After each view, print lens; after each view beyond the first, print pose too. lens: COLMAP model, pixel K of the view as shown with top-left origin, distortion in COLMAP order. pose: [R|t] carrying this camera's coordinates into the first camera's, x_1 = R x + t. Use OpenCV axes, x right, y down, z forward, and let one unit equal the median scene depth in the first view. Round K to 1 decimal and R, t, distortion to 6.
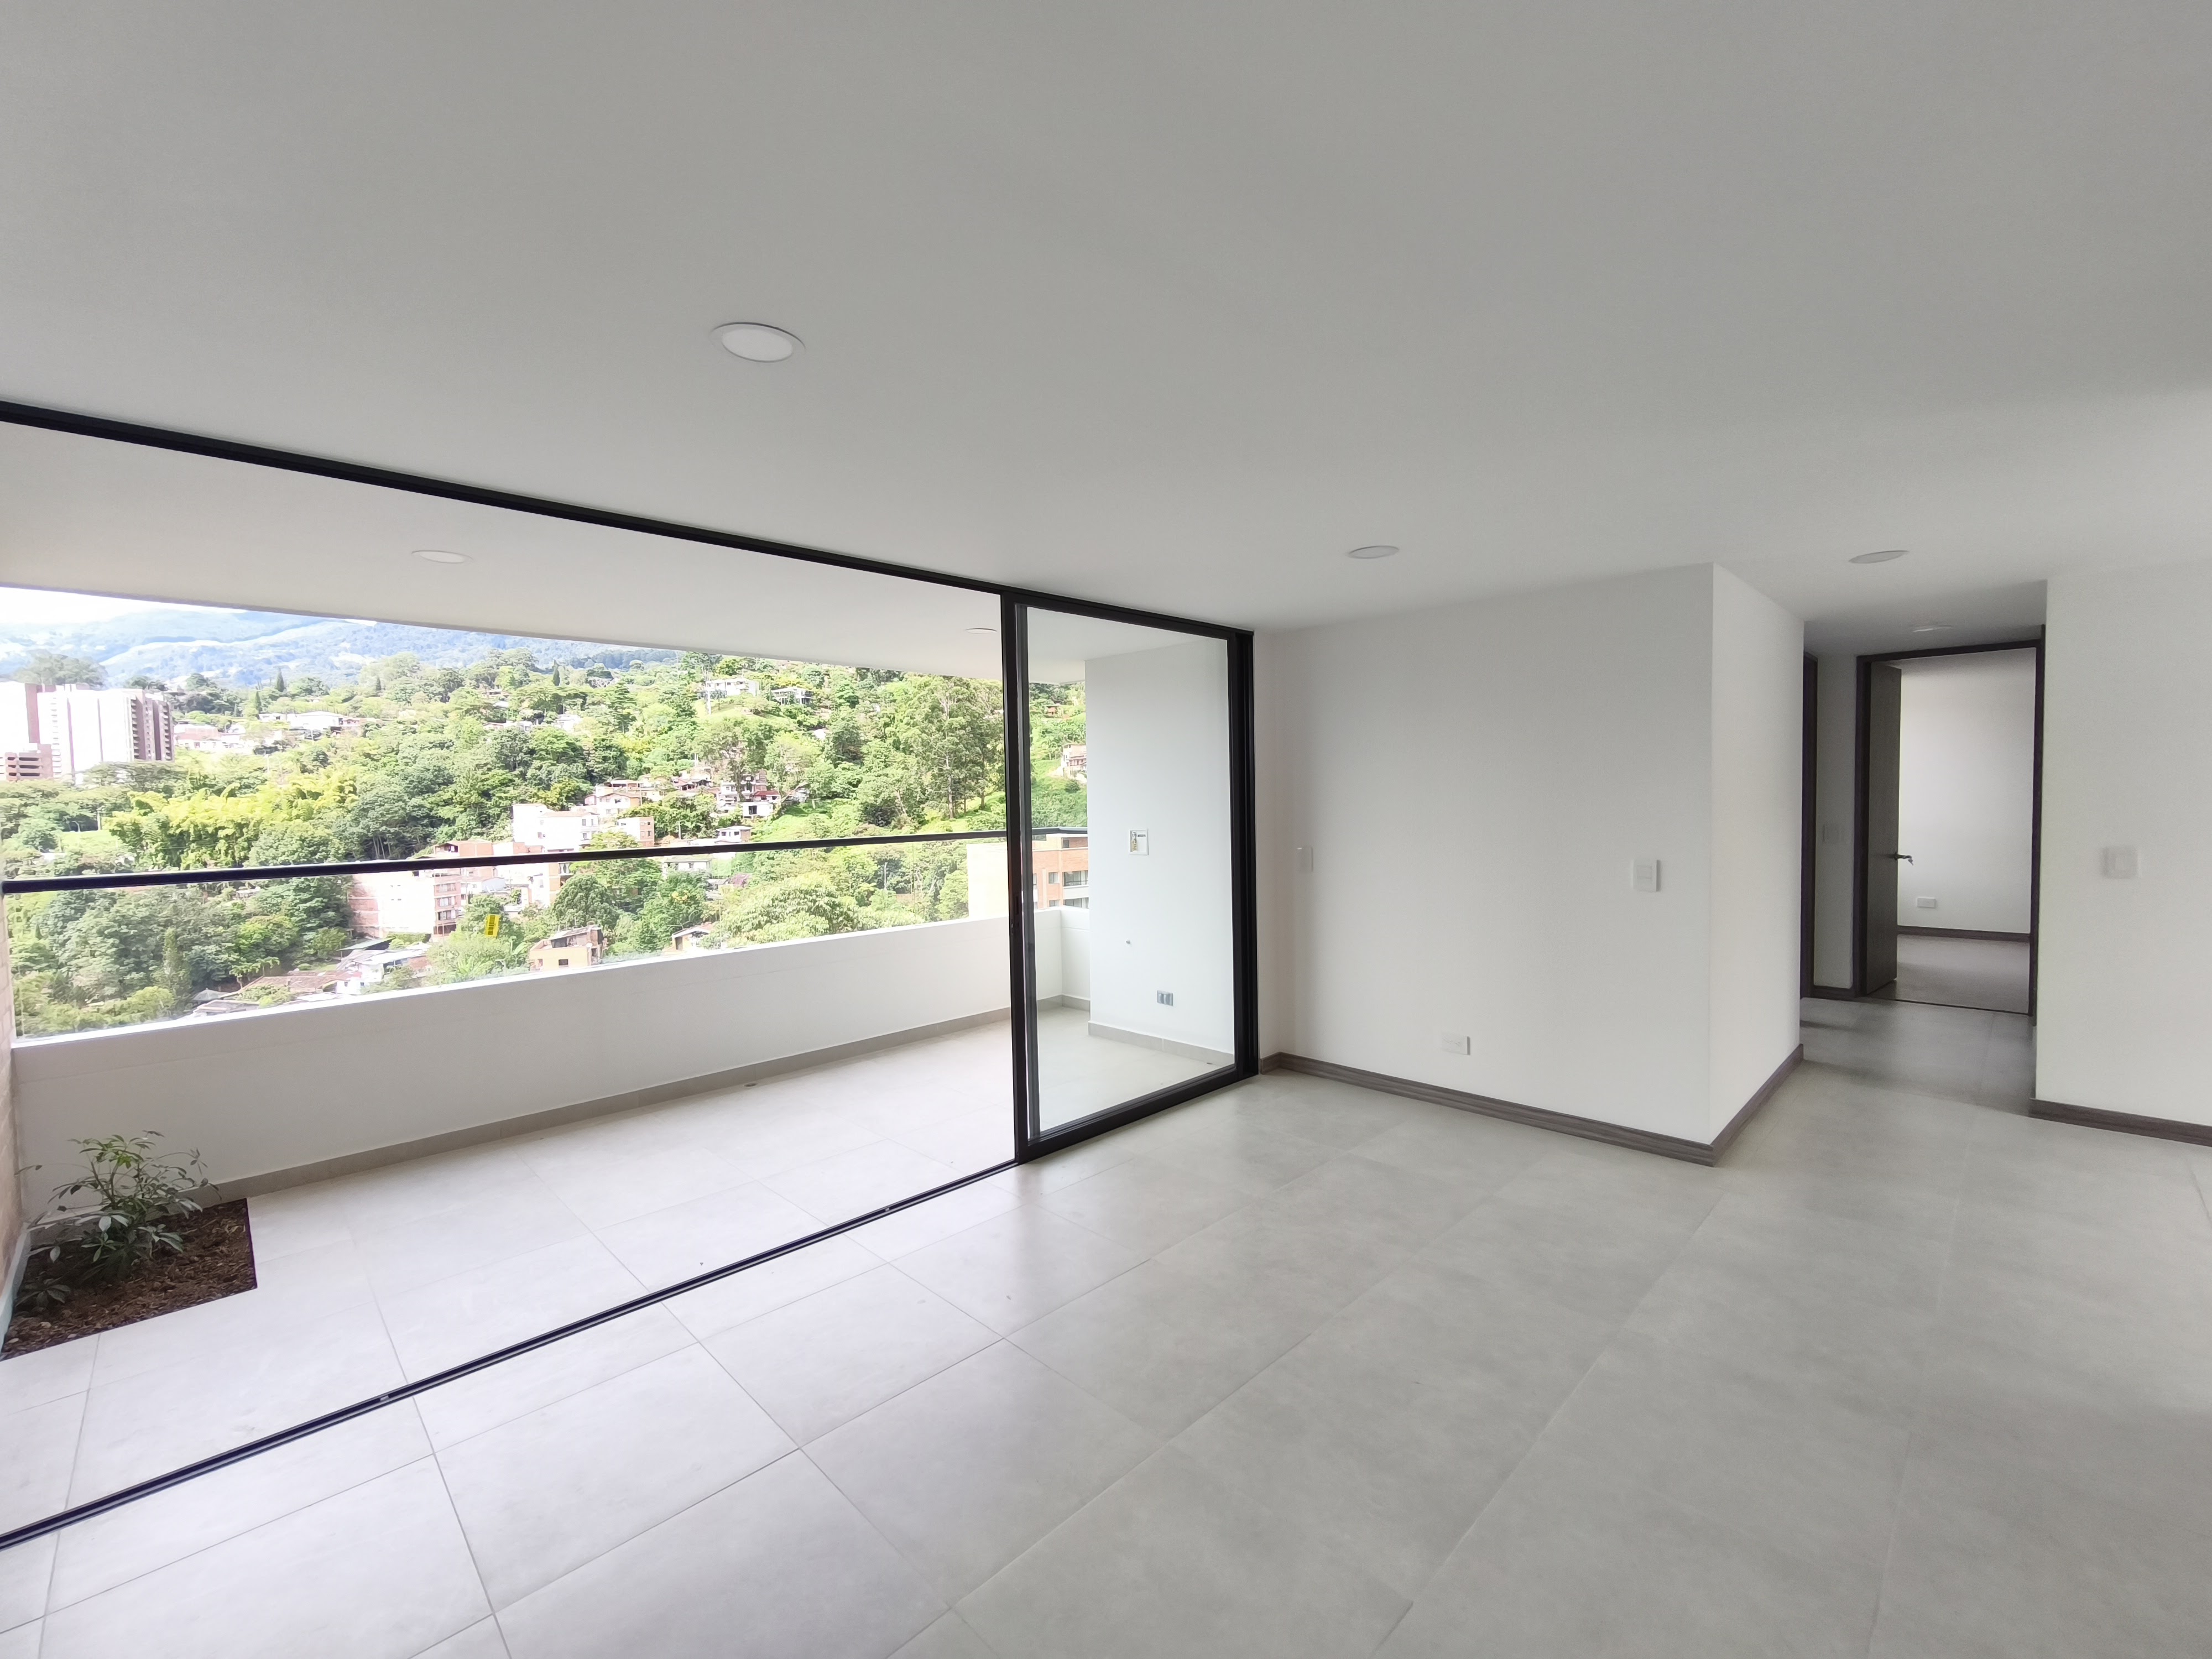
lens RADIAL K [[965.1, 0, 1106.0], [0, 965.1, 829.5], [0, 0, 1]] dist [-0.001165, -0.000331]
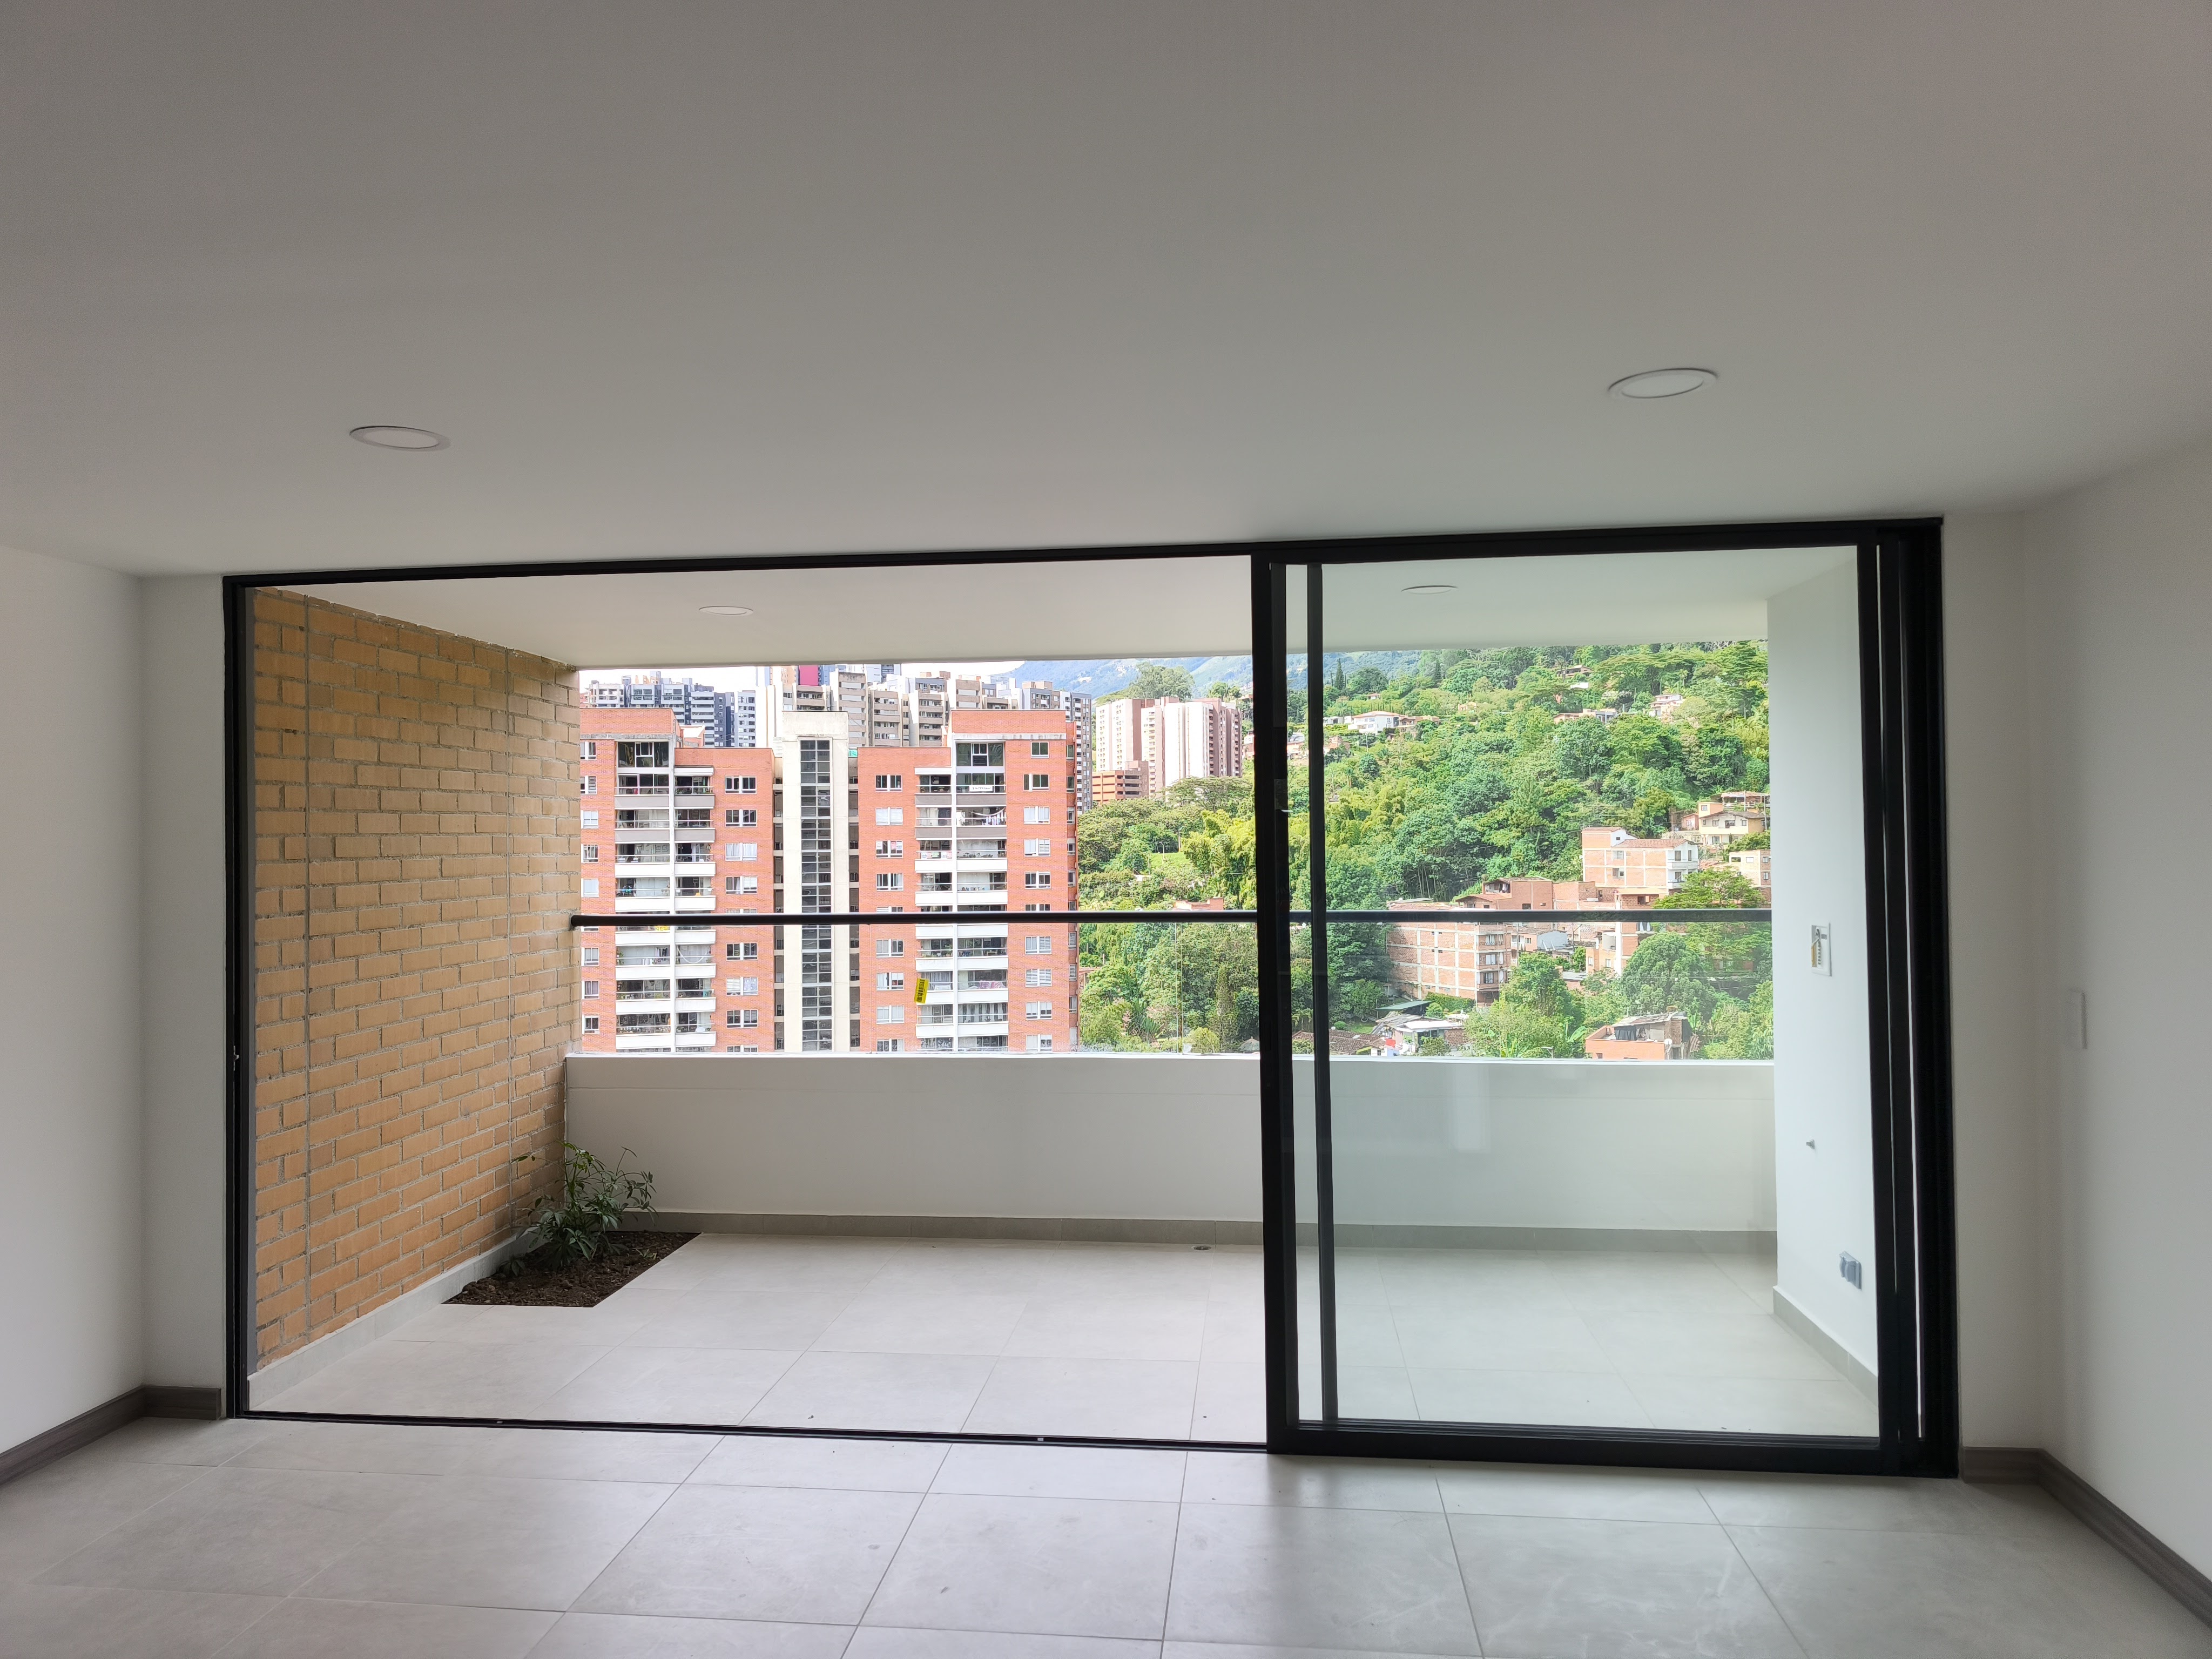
lens RADIAL K [[1511.2, 0, 1032.8], [0, 1511.2, 816.0], [0, 0, 1]] dist [0.050991, -0.001783]
pose [[0.599501, 0.001313, -0.800373, 0.542850], [-0.027755, 0.999431, -0.019149, -0.036905], [0.799893, 0.033694, 0.599197, 0.236110]]
